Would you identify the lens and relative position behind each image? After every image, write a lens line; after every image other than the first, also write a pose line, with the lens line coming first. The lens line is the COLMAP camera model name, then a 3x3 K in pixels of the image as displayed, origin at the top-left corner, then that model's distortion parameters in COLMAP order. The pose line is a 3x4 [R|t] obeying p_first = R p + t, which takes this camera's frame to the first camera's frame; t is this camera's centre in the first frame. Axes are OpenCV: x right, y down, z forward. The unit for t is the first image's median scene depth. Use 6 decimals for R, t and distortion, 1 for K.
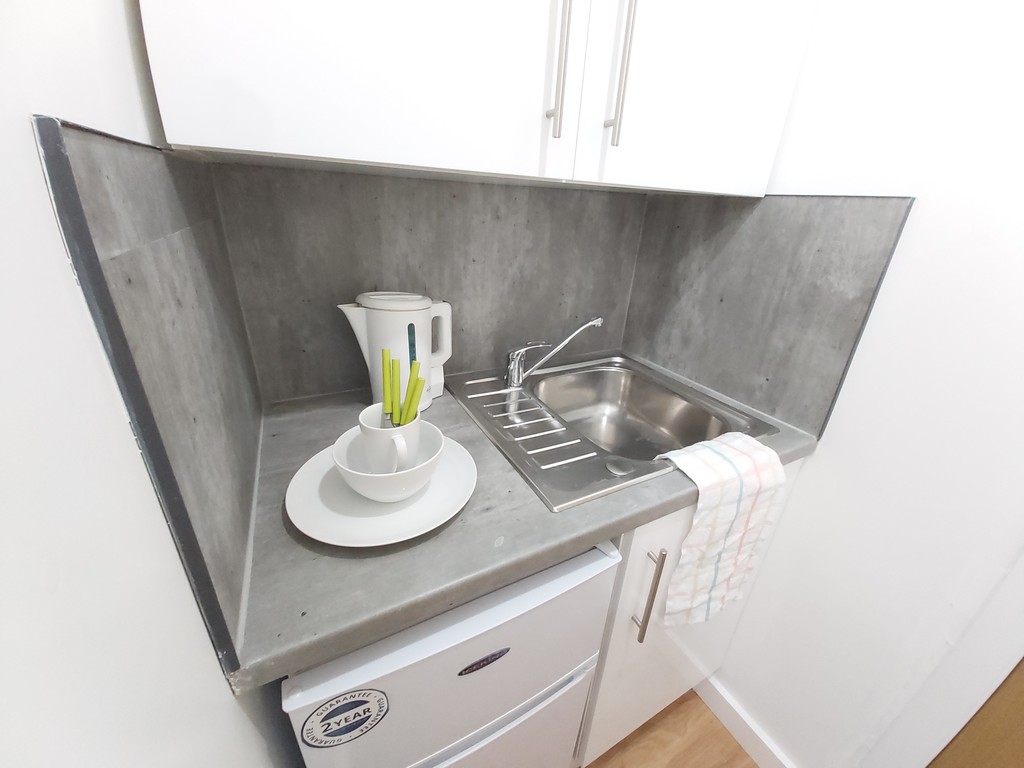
lens RADIAL K [[403.4, 0, 516.4], [0, 403.4, 377.1], [0, 0, 1]] dist [0.001275, -0.004962]
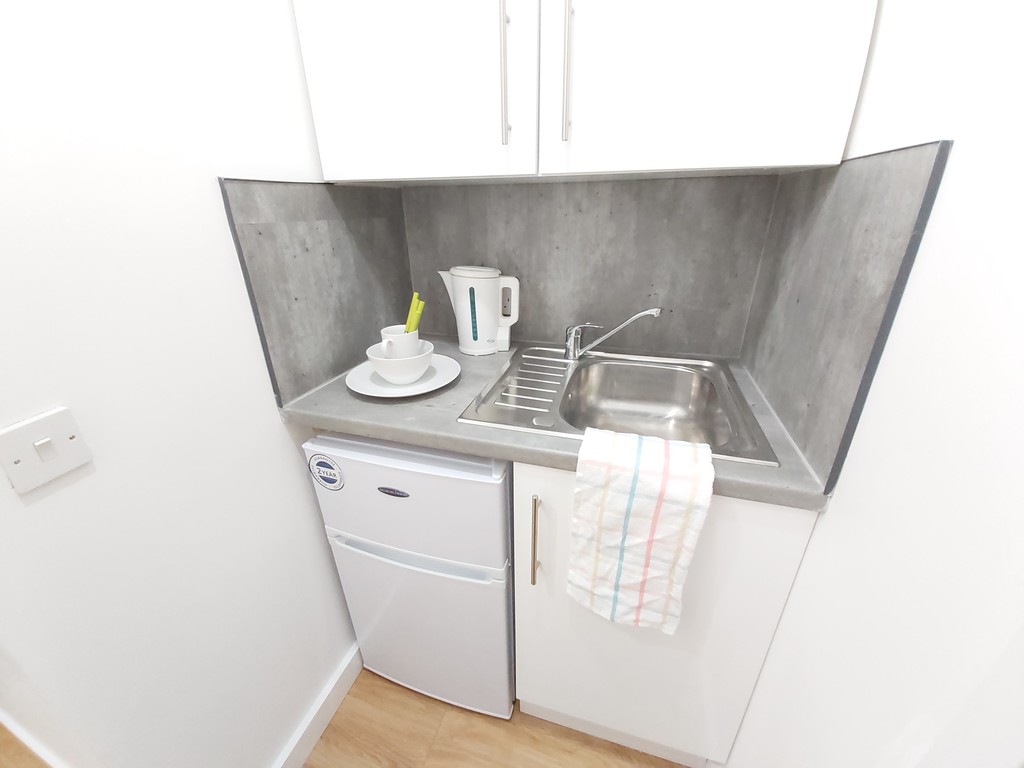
lens RADIAL K [[403.4, 0, 512.7], [0, 403.4, 379.8], [0, 0, 1]] dist [0.001275, -0.004962]
pose [[0.700360, 0.227618, -0.676525, 0.710335], [-0.239186, 0.967834, 0.078016, 0.030788], [0.672523, 0.107176, 0.732275, 0.073236]]
